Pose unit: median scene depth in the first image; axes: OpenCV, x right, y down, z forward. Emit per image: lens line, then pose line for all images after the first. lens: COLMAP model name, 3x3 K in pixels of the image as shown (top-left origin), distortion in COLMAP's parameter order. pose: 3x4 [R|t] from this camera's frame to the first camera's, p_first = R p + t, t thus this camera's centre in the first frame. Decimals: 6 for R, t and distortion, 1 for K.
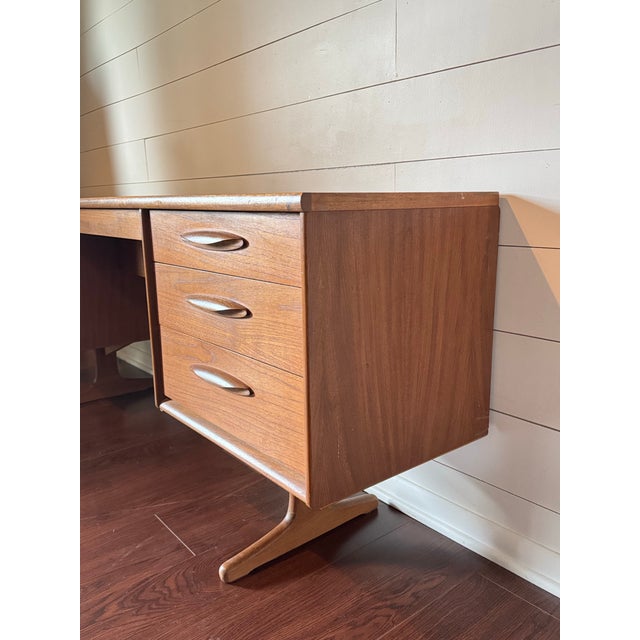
lens RADIAL K [[560.0, 0, 320.0], [0, 560.0, 320.0], [0, 0, 1]] dist [0.138756, -0.226202]
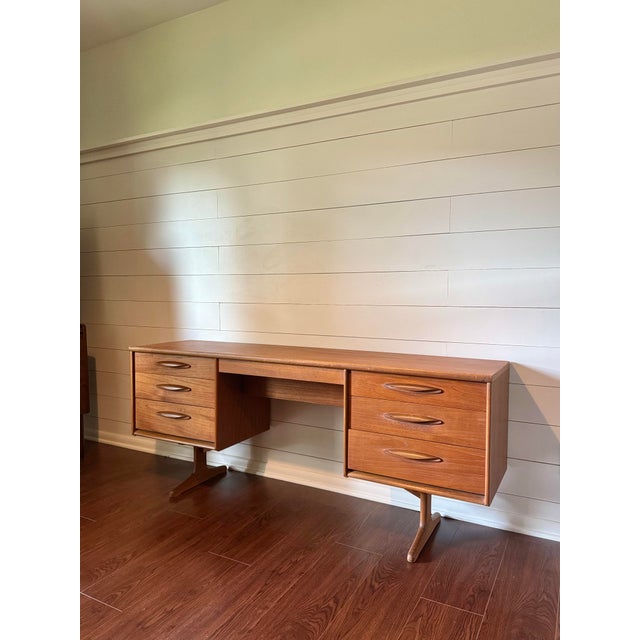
lens RADIAL K [[487.7, 0, 320.0], [0, 487.7, 320.0], [0, 0, 1]] dist [0.007749, -0.002440]
pose [[0.925785, 0.002840, 0.378039, -1.108480], [0.057392, 0.987326, -0.147964, -0.131556], [-0.373668, 0.158679, 0.913889, -0.548271]]
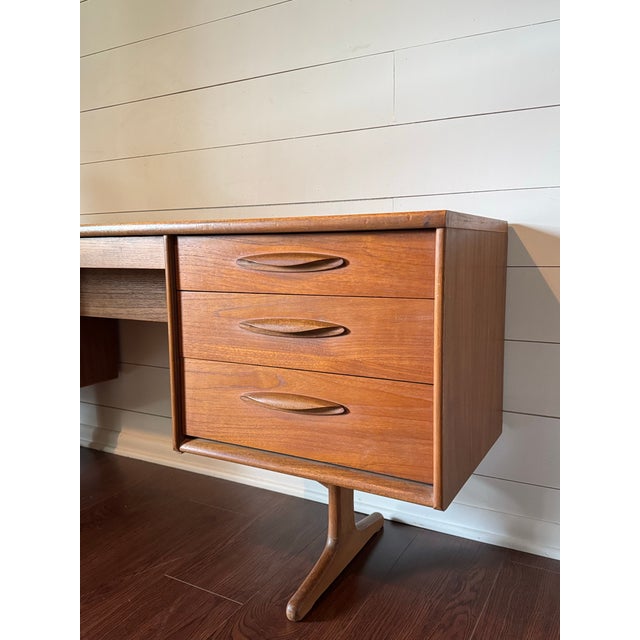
lens RADIAL K [[560.0, 0, 320.0], [0, 560.0, 320.0], [0, 0, 1]] dist [0.138756, -0.226202]
pose [[0.930456, -0.042165, 0.363970, -0.460465], [0.073730, 0.994584, -0.073263, 0.034585], [-0.358909, 0.095004, 0.928525, 0.056592]]
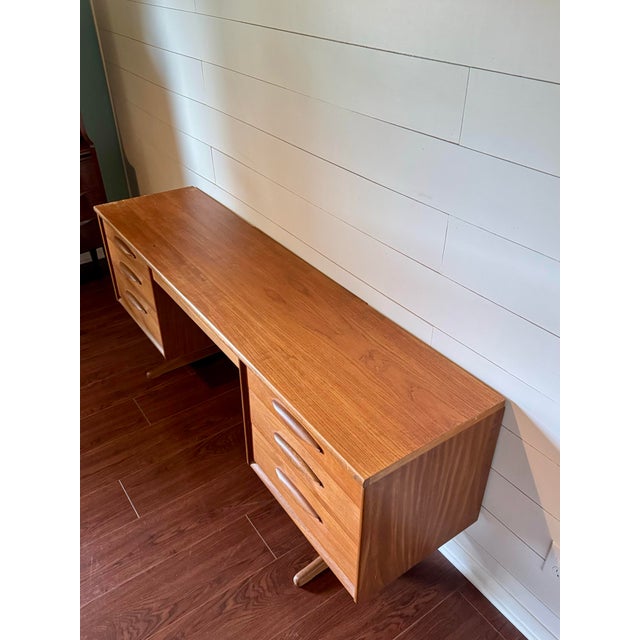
lens RADIAL K [[560.0, 0, 320.0], [0, 560.0, 320.0], [0, 0, 1]] dist [0.138756, -0.226202]
pose [[0.997516, 0.056375, -0.042241, -0.079065], [-0.037791, 0.934294, 0.354496, -0.813223], [0.059450, -0.352019, 0.934103, -0.225544]]
